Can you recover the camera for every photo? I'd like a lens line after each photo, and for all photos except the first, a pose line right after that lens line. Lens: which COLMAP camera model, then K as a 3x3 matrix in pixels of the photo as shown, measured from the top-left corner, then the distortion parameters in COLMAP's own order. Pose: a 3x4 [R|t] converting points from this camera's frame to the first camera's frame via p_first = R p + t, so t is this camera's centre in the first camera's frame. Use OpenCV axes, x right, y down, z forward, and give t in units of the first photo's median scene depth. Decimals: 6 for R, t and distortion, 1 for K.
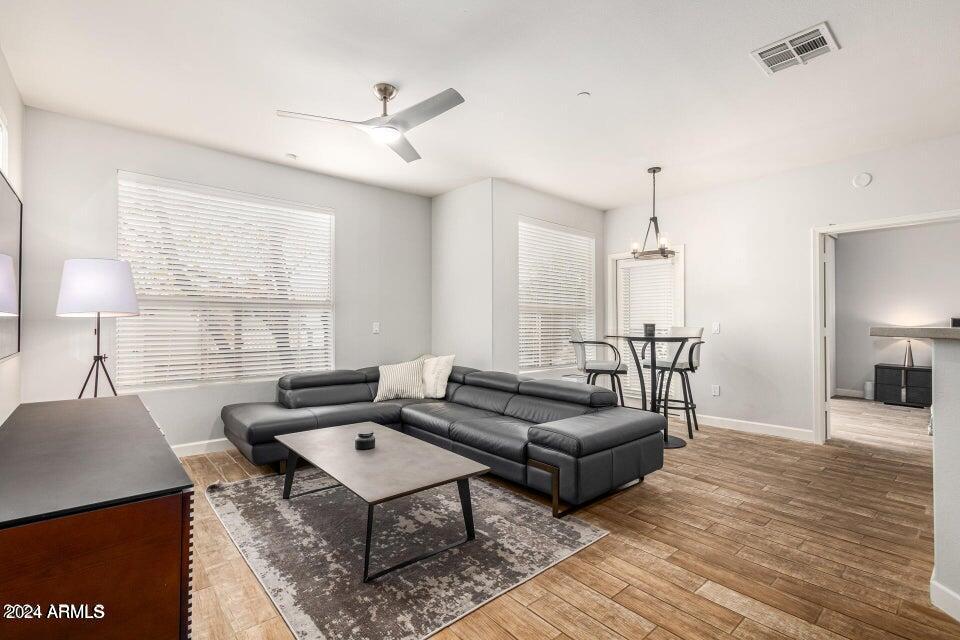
lens RADIAL K [[434.2, 0, 476.9], [0, 434.2, 317.2], [0, 0, 1]] dist [0.001373, -0.000169]
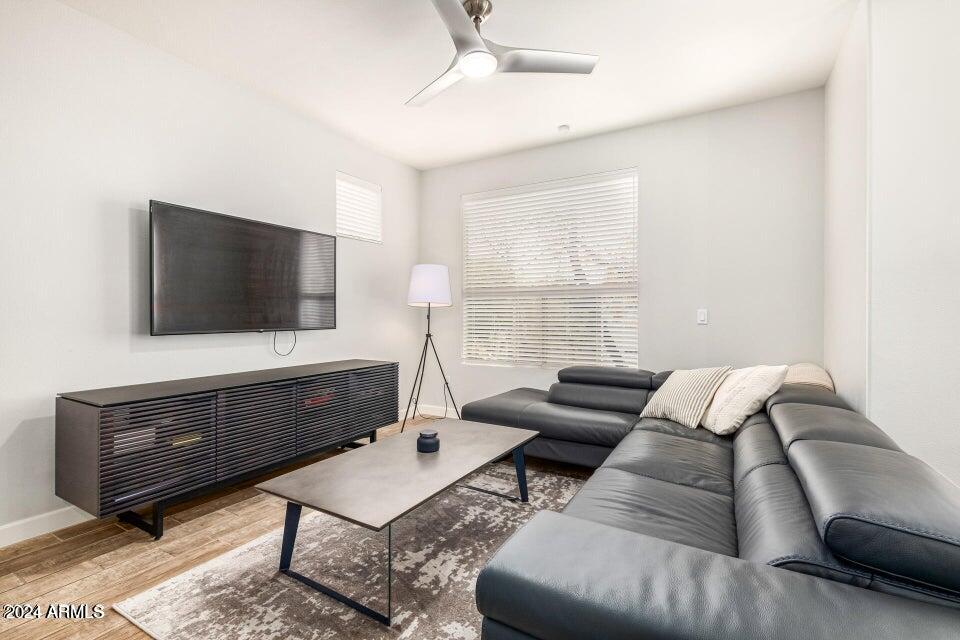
lens RADIAL K [[434.2, 0, 476.9], [0, 434.2, 317.2], [0, 0, 1]] dist [0.001373, -0.000169]
pose [[0.321618, -0.006122, -0.946850, 0.500010], [0.009440, 0.999950, -0.003259, 0.040939], [0.946823, -0.007890, 0.321659, 0.706169]]
